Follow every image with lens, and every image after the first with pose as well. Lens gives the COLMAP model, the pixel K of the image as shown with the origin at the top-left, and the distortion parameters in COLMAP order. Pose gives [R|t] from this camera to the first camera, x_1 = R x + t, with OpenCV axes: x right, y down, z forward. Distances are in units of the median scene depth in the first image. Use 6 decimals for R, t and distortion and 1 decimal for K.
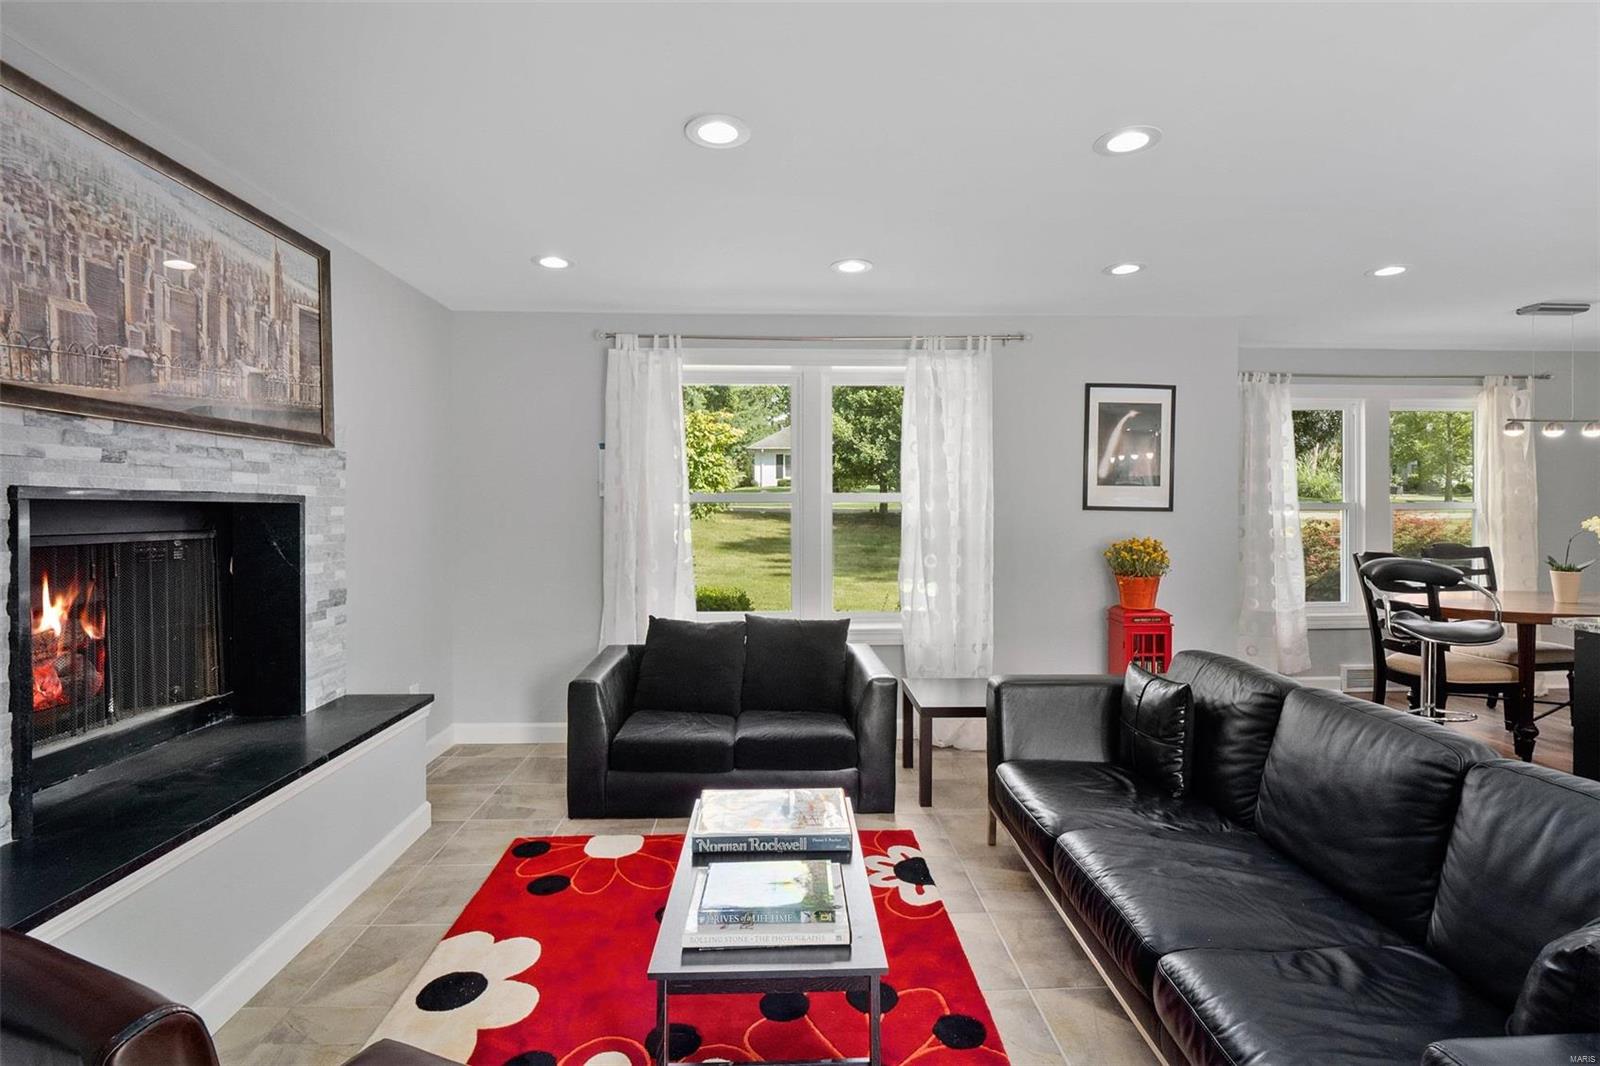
lens RADIAL K [[755.5, 0, 808.2], [0, 755.5, 498.4], [0, 0, 1]] dist [-0.001498, -0.000646]
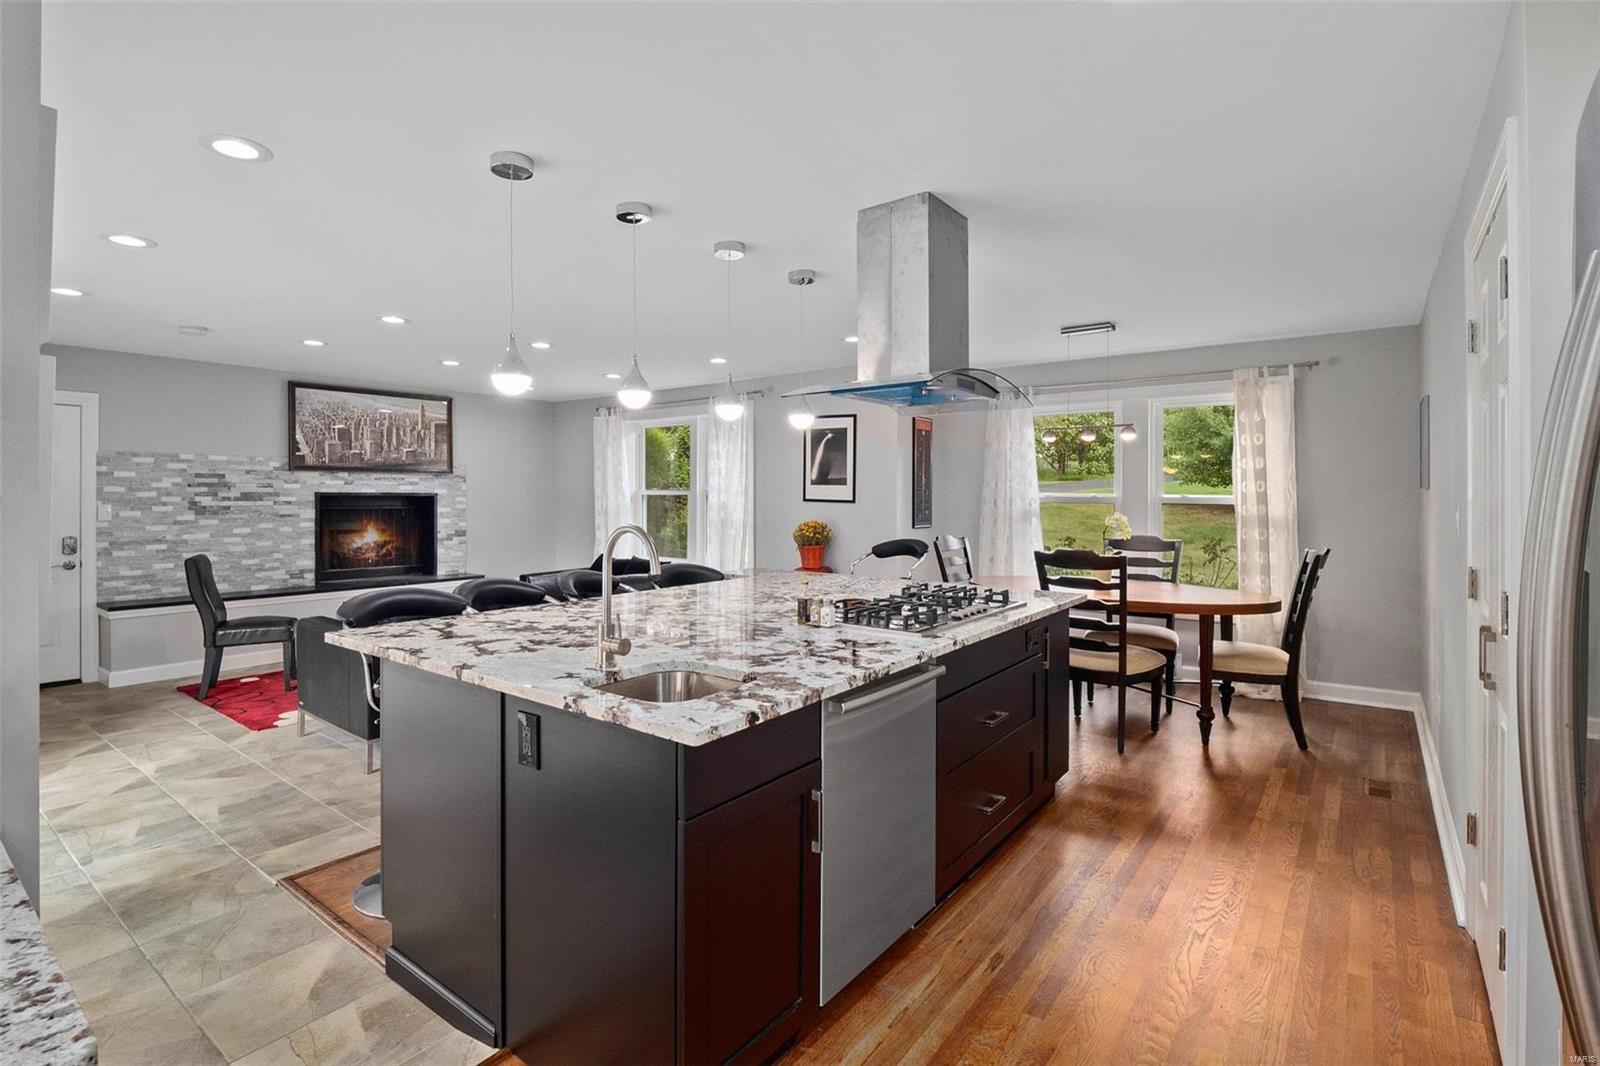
lens RADIAL K [[755.5, 0, 808.2], [0, 755.5, 498.4], [0, 0, 1]] dist [-0.001498, -0.000646]
pose [[0.775751, 0.005545, -0.631015, 1.940881], [0.003596, 0.999906, 0.013207, -0.015329], [0.631029, -0.012514, 0.775658, -0.233149]]
